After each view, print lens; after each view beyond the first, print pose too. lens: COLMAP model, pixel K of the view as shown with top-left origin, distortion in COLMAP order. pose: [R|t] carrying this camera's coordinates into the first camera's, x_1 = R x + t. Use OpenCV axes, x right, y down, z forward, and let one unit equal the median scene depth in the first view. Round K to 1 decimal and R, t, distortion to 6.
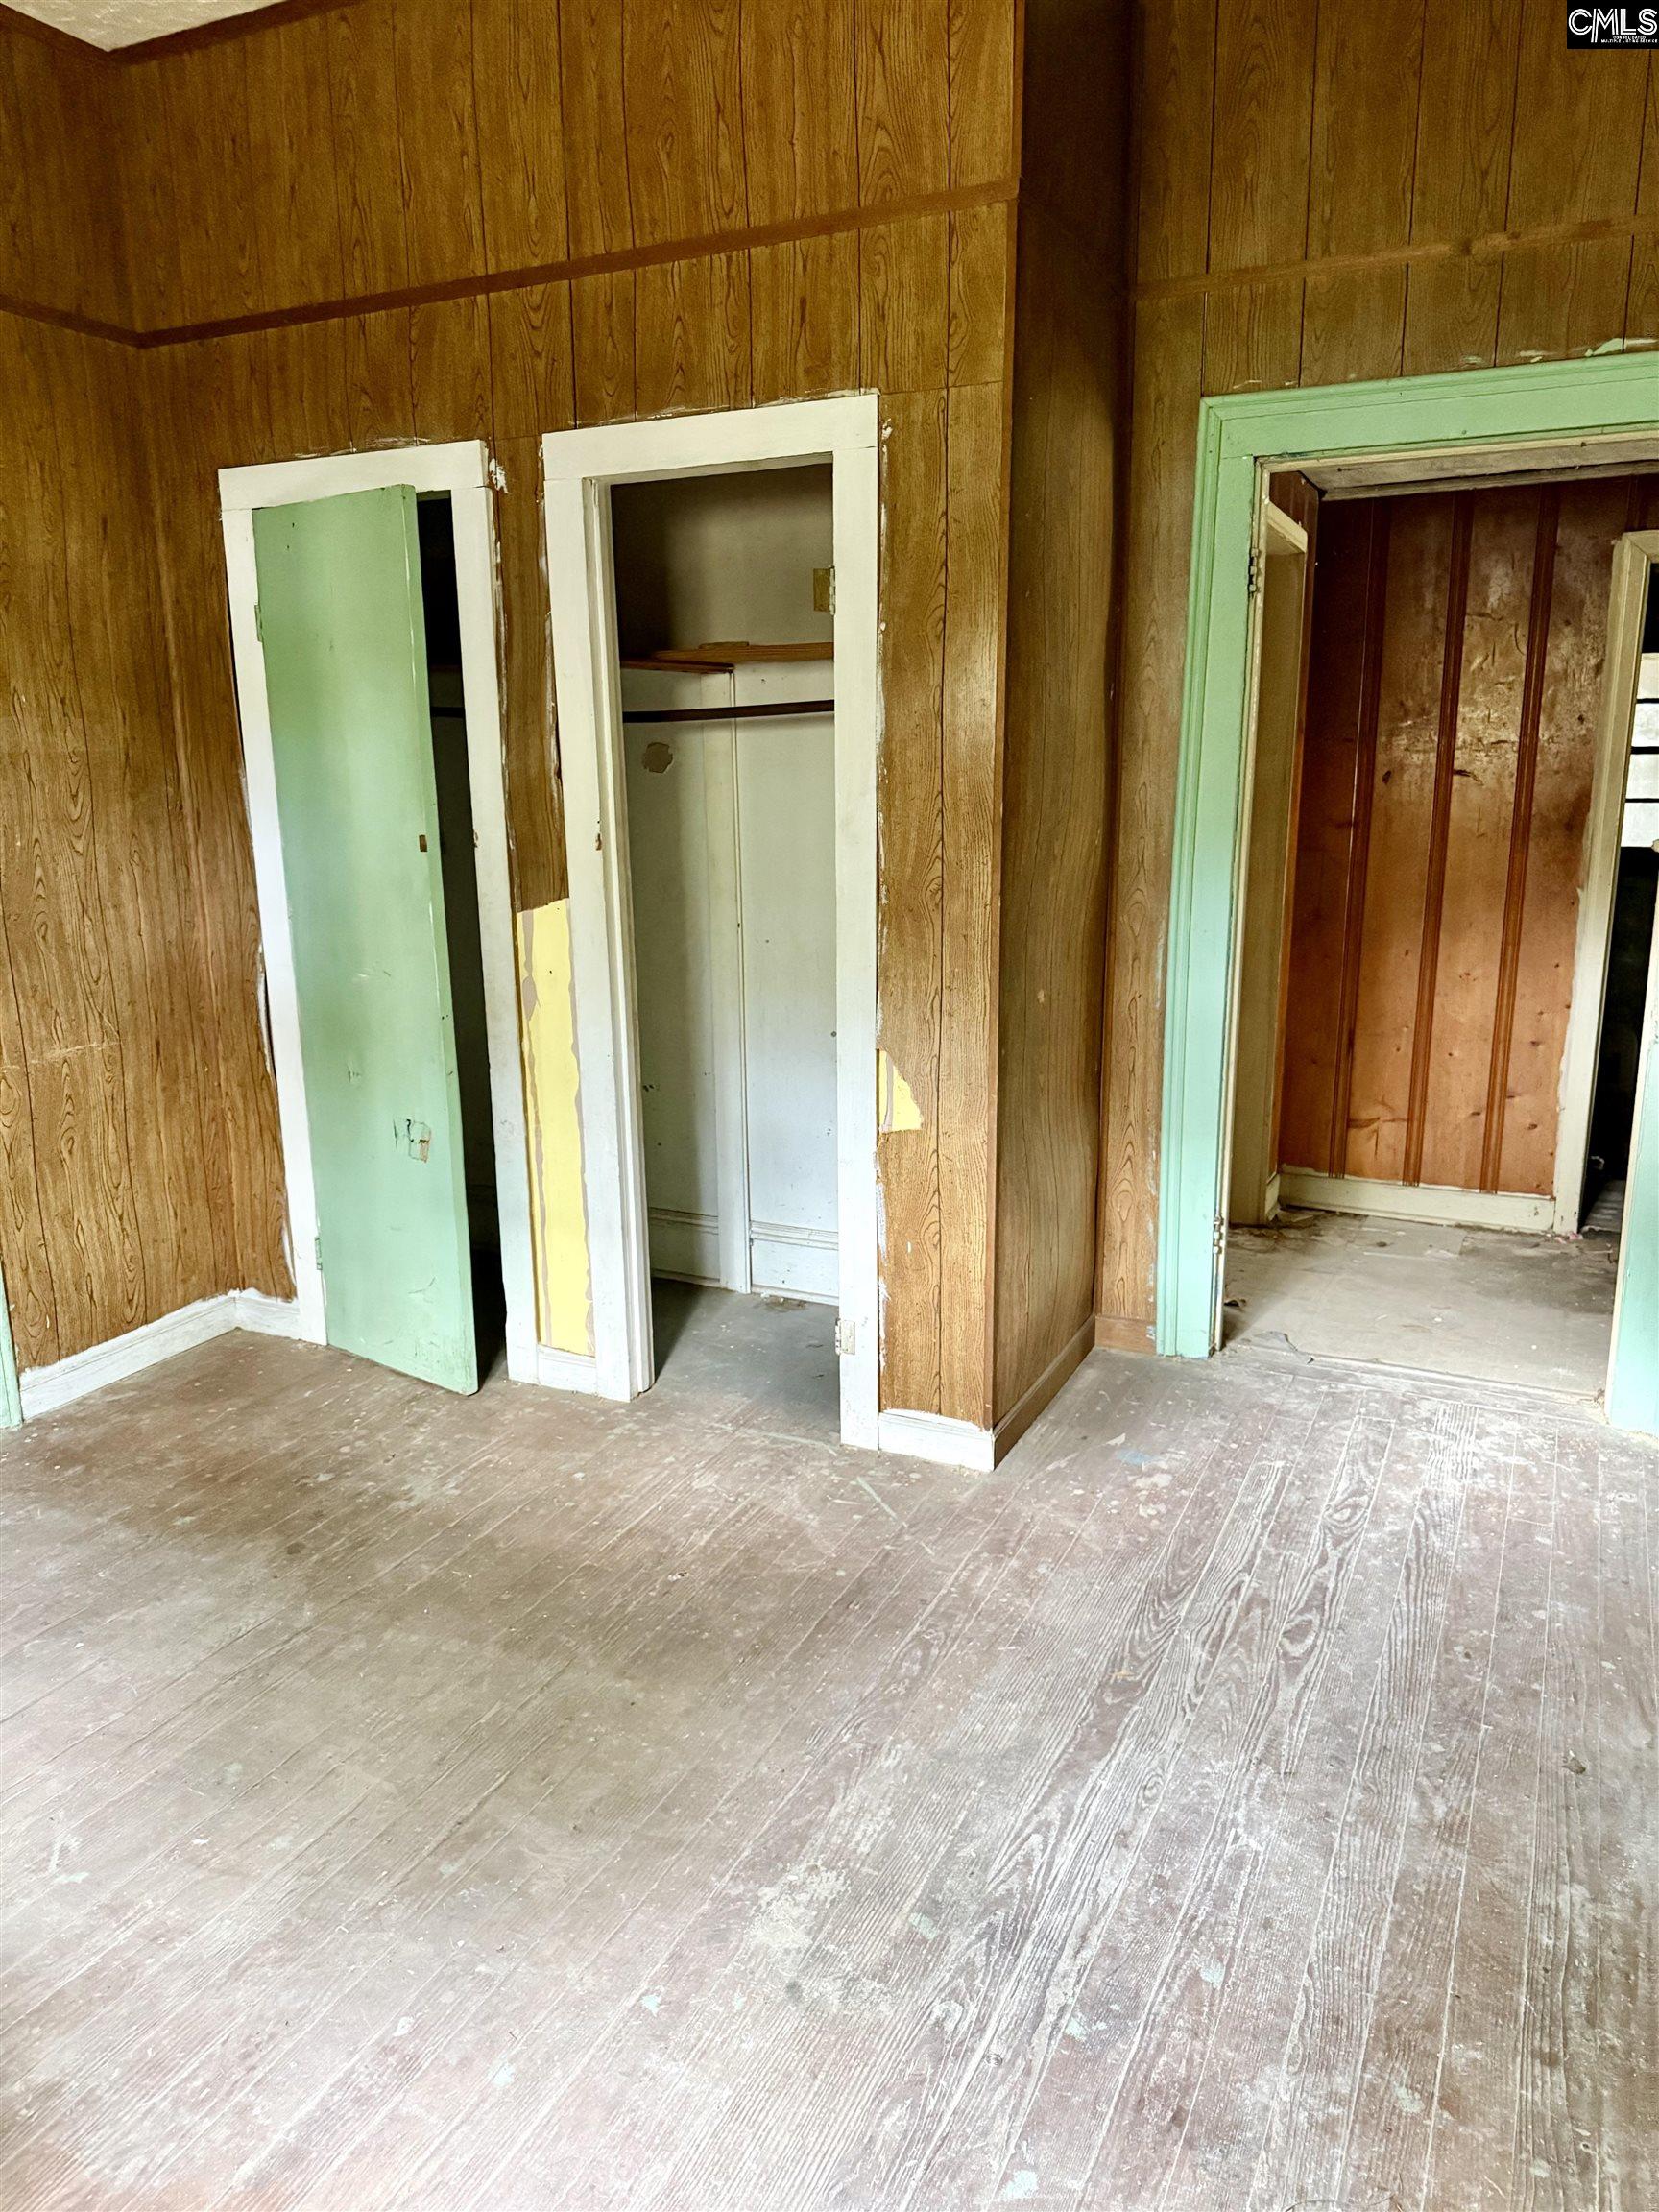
lens RADIAL K [[1580.4, 0, 827.4], [0, 1580.4, 1102.1], [0, 0, 1]] dist [0.055439, -0.063065]
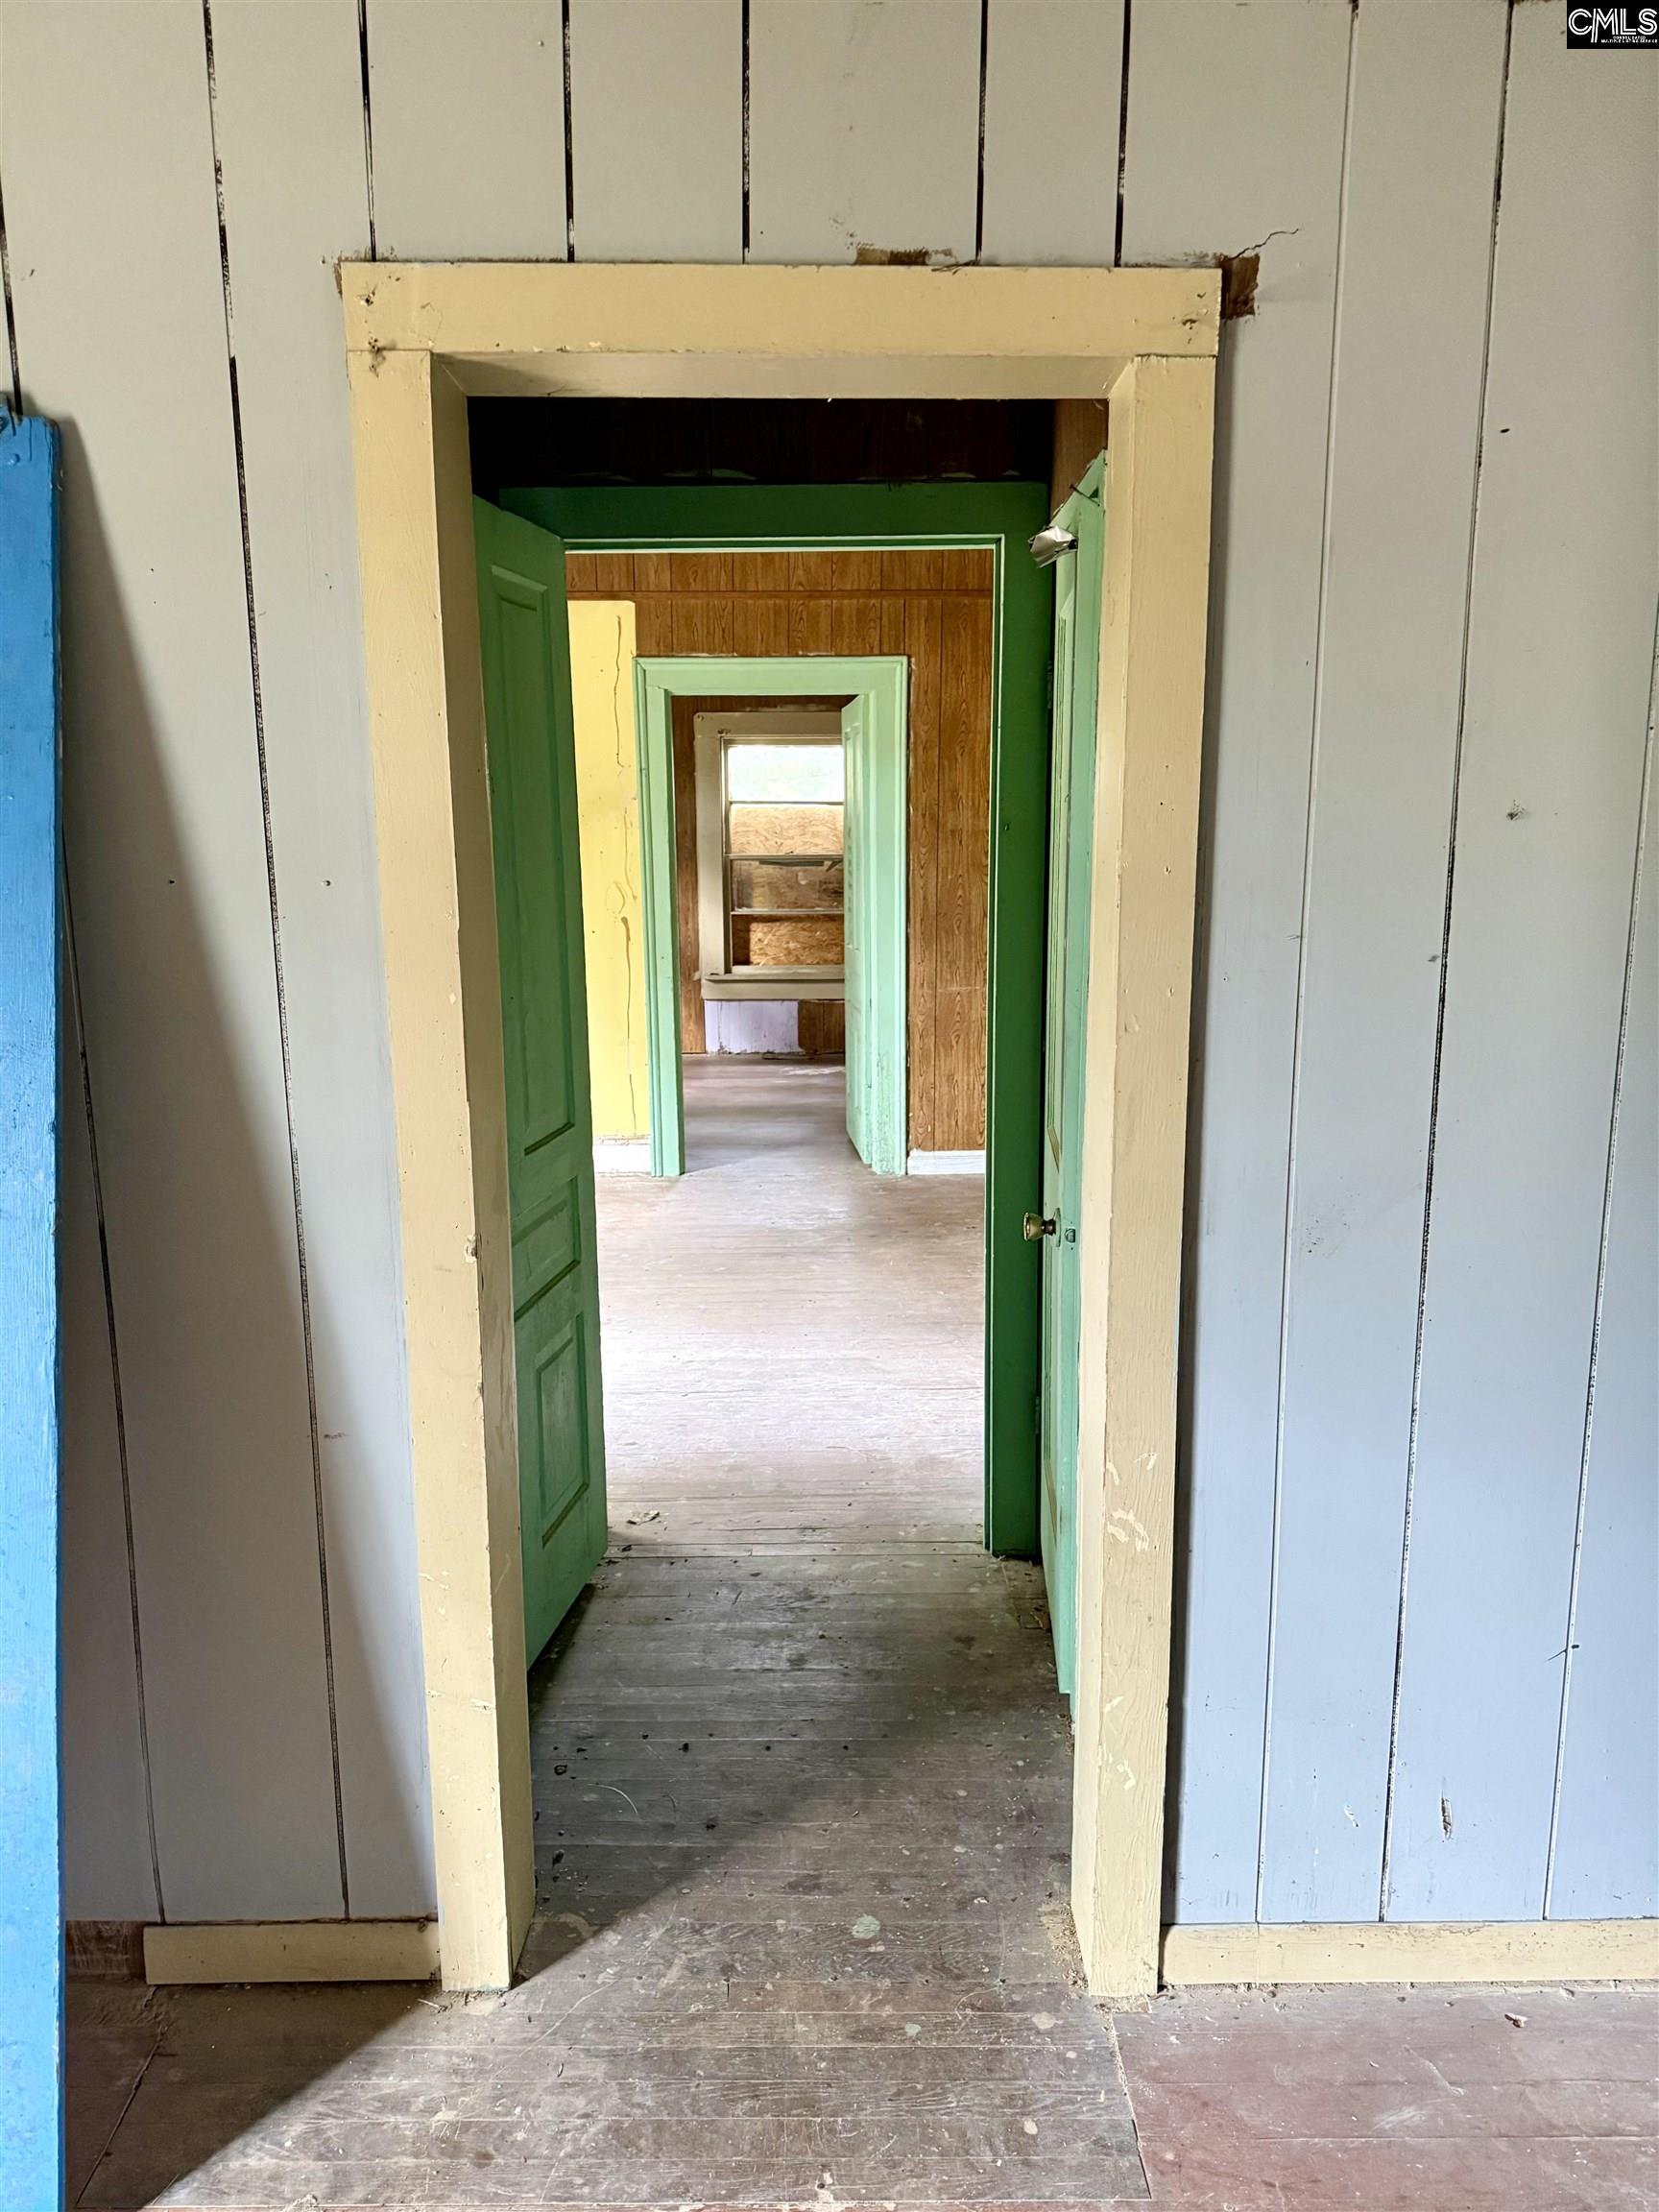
lens RADIAL K [[1580.4, 0, 827.4], [0, 1580.4, 1102.1], [0, 0, 1]] dist [0.055439, -0.063065]
pose [[0.445108, 0.169160, -0.879354, 1.330098], [-0.192706, 0.977082, 0.090416, -0.046976], [0.874496, 0.129212, 0.467505, 0.018447]]
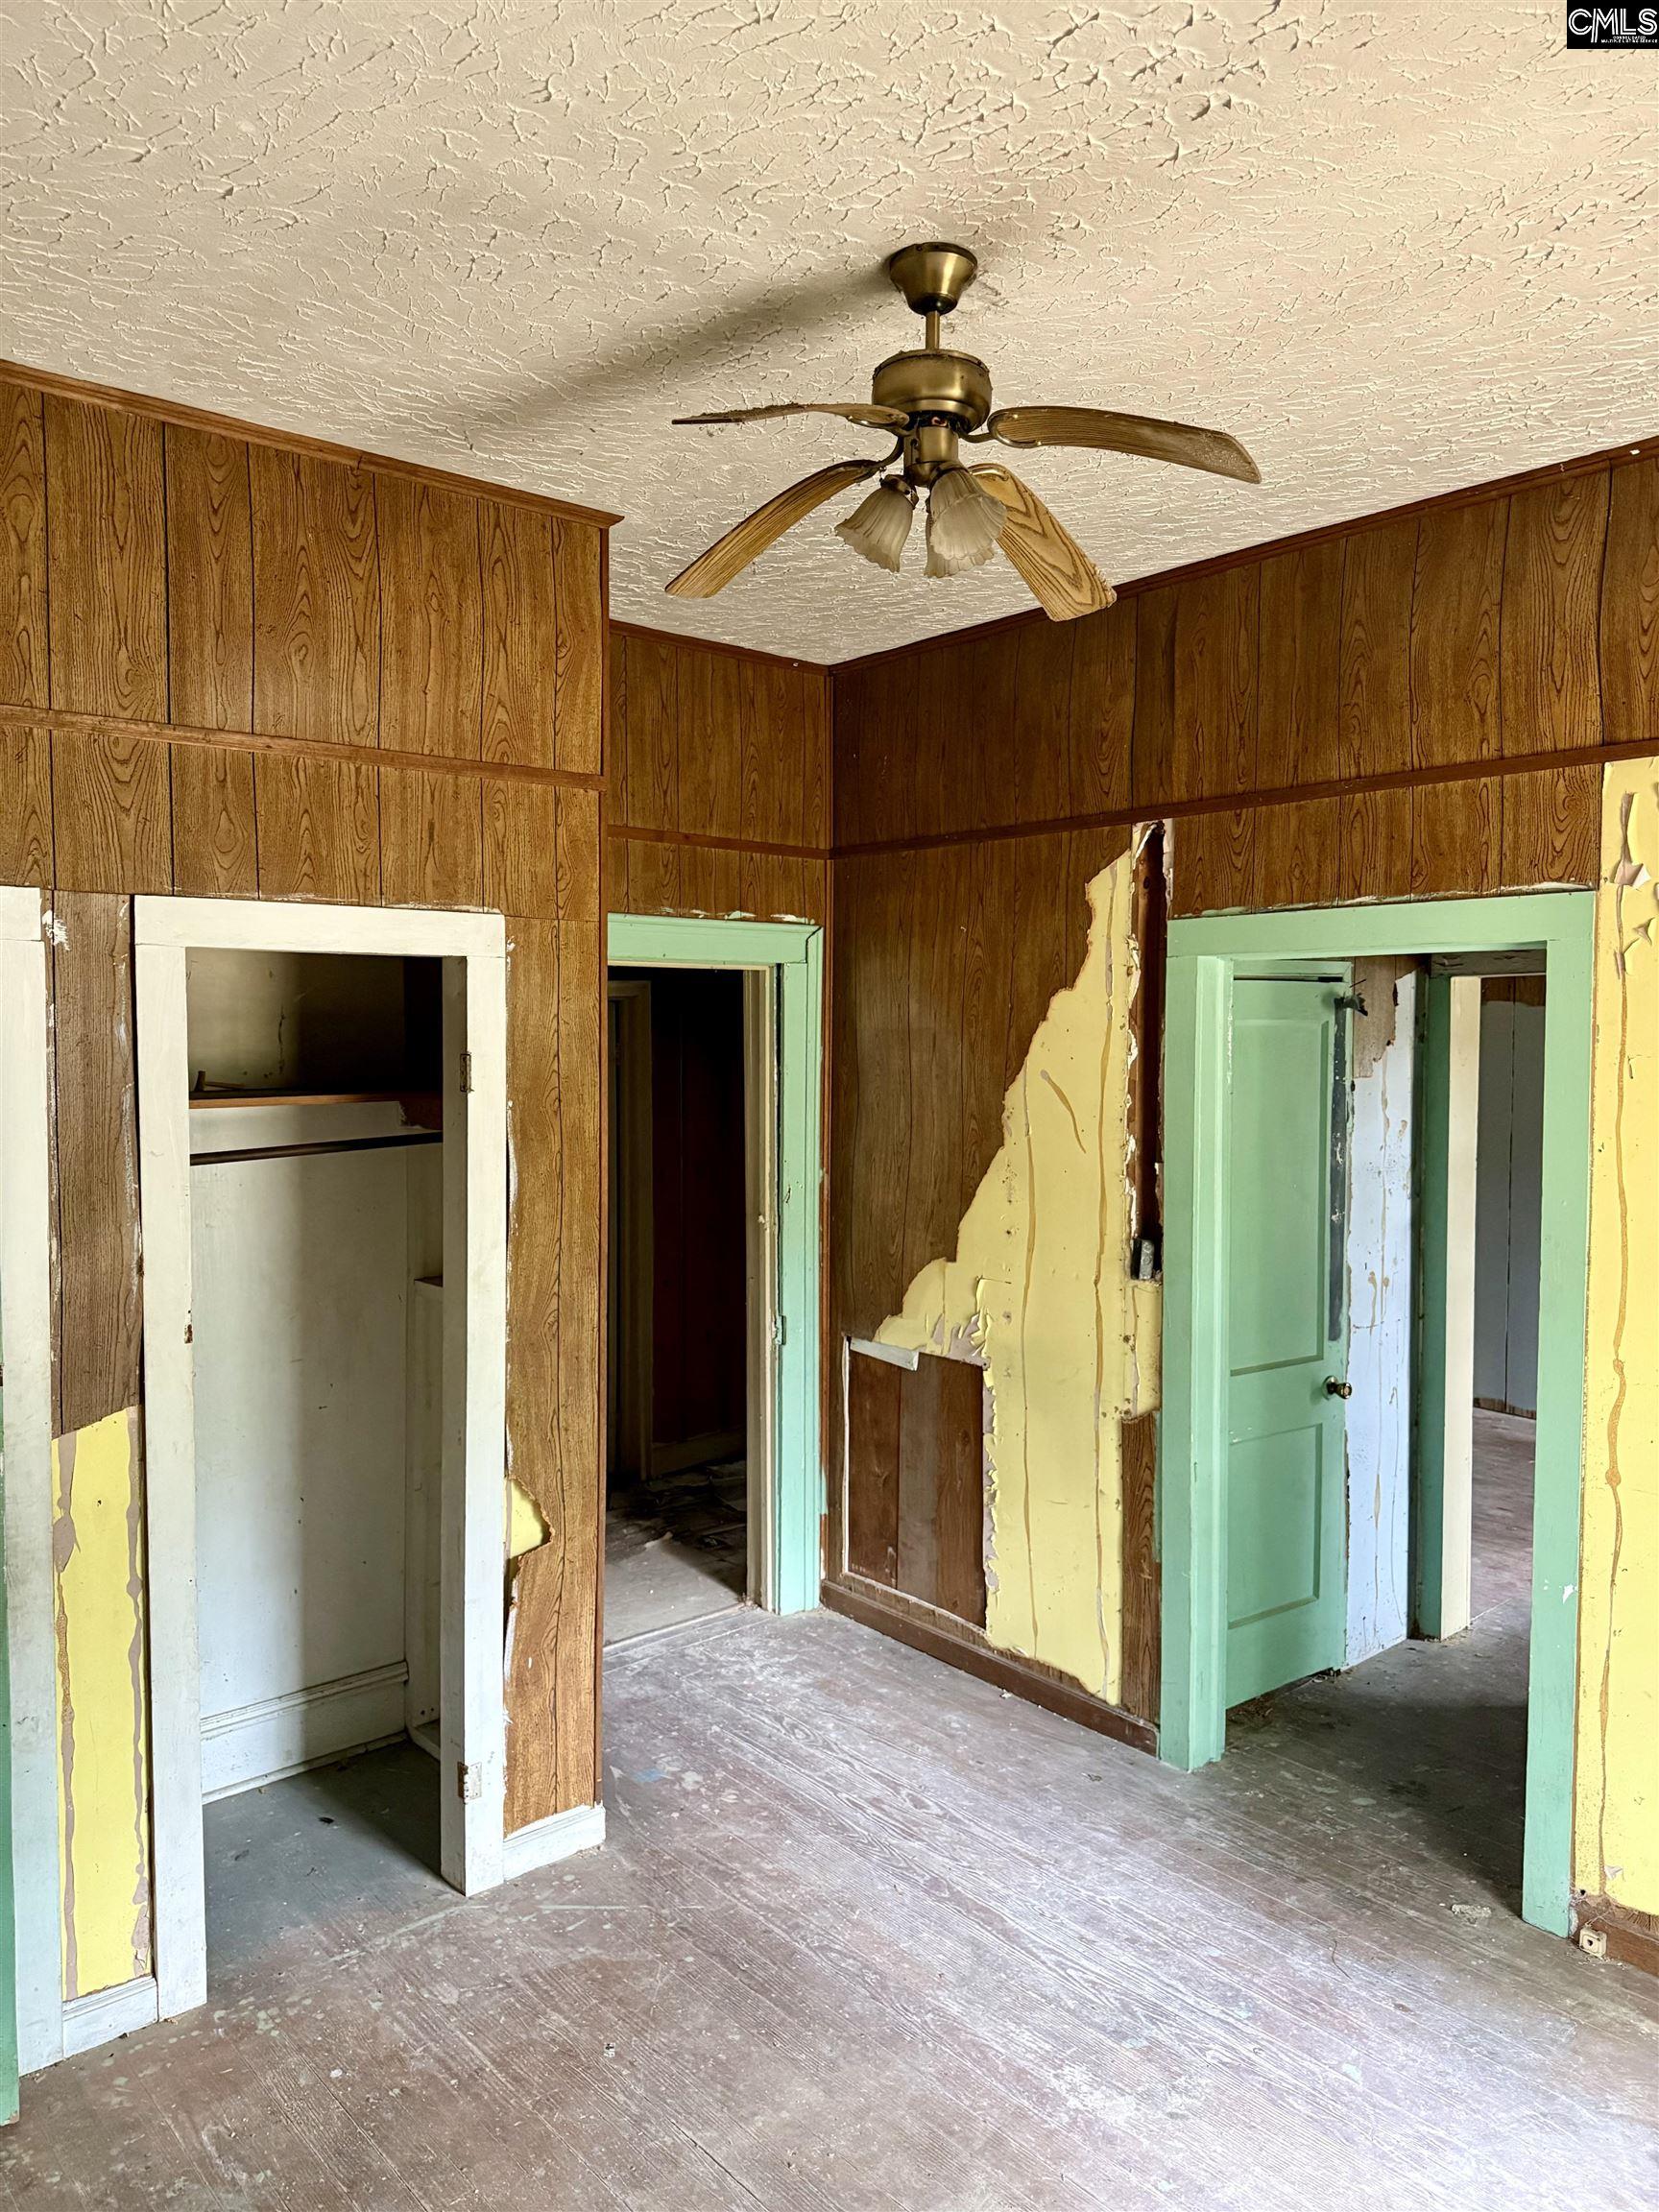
lens RADIAL K [[1580.4, 0, 827.4], [0, 1580.4, 1102.1], [0, 0, 1]] dist [0.055439, -0.063065]
pose [[0.385188, -0.034088, 0.922208, -0.910254], [0.190927, 0.980640, -0.043498, -0.207902], [-0.902872, 0.192829, 0.384239, 0.358306]]
